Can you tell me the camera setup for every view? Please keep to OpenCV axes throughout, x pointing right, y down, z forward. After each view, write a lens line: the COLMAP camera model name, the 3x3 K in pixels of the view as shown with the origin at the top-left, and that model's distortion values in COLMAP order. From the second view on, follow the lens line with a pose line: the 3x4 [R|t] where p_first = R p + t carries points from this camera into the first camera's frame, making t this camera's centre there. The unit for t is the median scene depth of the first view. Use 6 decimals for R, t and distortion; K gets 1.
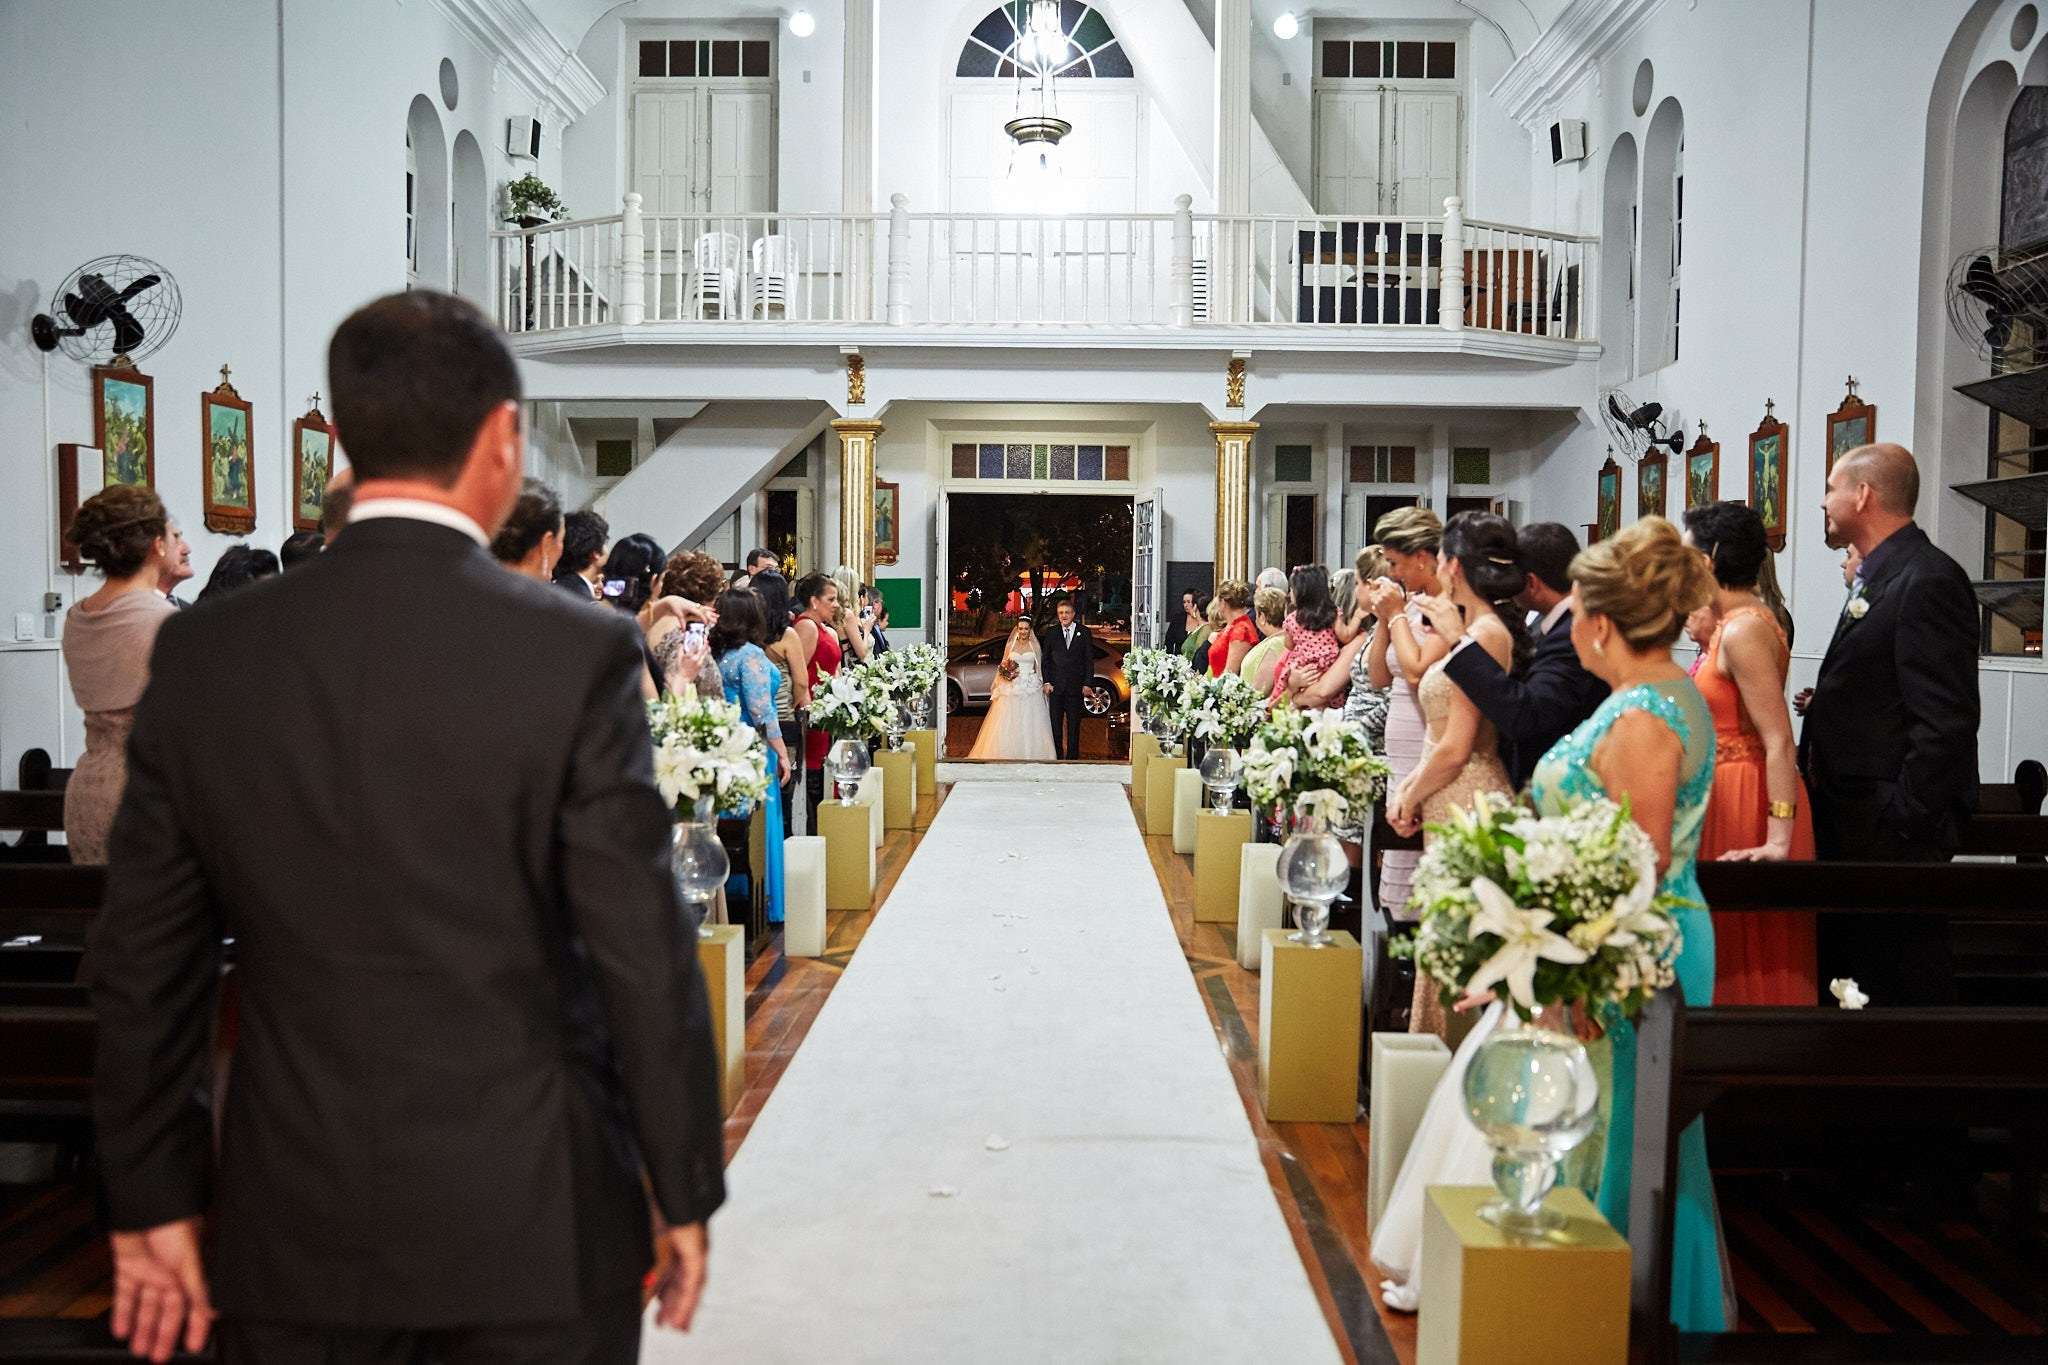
lens RADIAL K [[1864.0, 0, 1024.0], [0, 1864.0, 682.5], [0, 0, 1]] dist [0.063895, 0.003861]
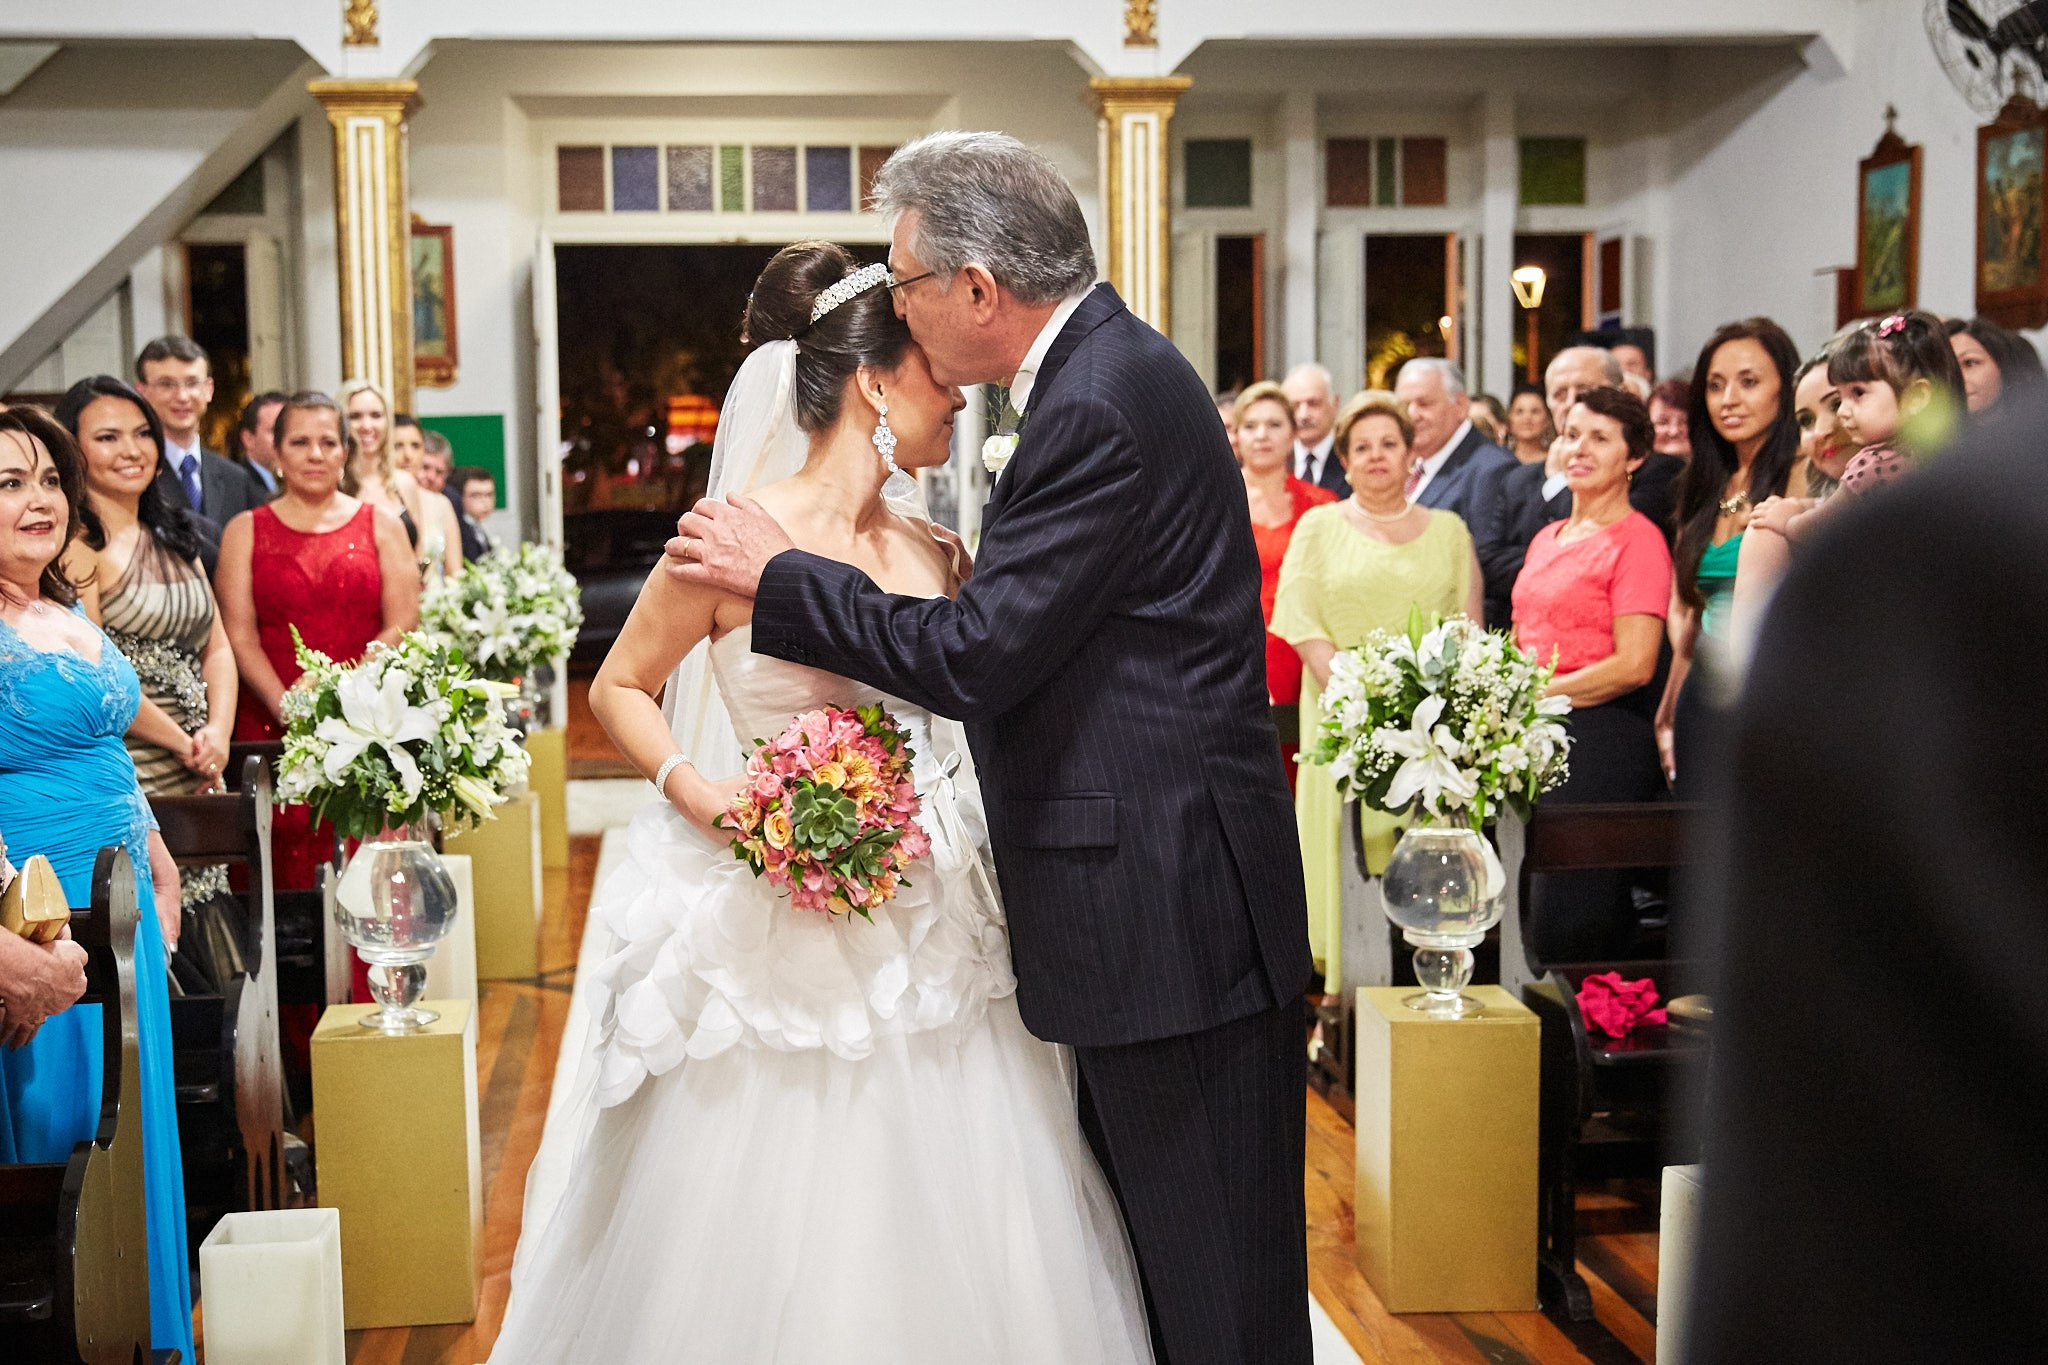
lens RADIAL K [[3116.0, 0, 1021.4], [0, 3116.0, 727.6], [0, 0, 1]] dist [0.079327, 0.034480]
pose [[0.993016, -0.038307, 0.111586, -0.015498], [0.033305, 0.998370, 0.046346, -0.005612], [-0.113180, -0.042306, 0.992673, 0.149734]]
